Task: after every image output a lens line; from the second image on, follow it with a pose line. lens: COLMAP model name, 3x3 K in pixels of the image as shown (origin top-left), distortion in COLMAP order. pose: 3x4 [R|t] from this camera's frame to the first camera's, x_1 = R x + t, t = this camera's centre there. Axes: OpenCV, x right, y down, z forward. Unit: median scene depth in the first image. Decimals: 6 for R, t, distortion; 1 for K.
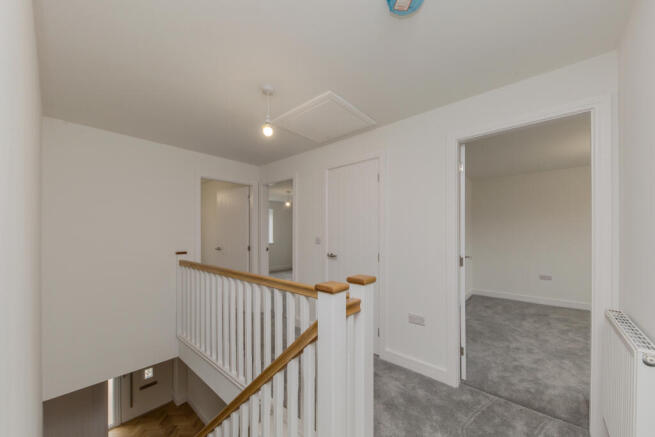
lens RADIAL K [[227.2, 0, 330.4], [0, 227.2, 232.5], [0, 0, 1]] dist [-0.001023, -0.000205]
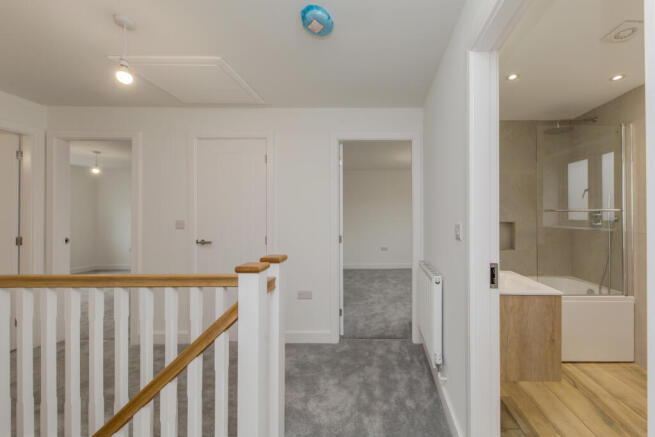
lens RADIAL K [[304.9, 0, 328.7], [0, 304.9, 211.4], [0, 0, 1]] dist [-0.002052, -0.000732]
pose [[0.787349, 0.011009, 0.616409, -0.483781], [-0.003186, 0.999900, -0.013789, 0.004145], [-0.616499, 0.008893, 0.787305, -0.252208]]
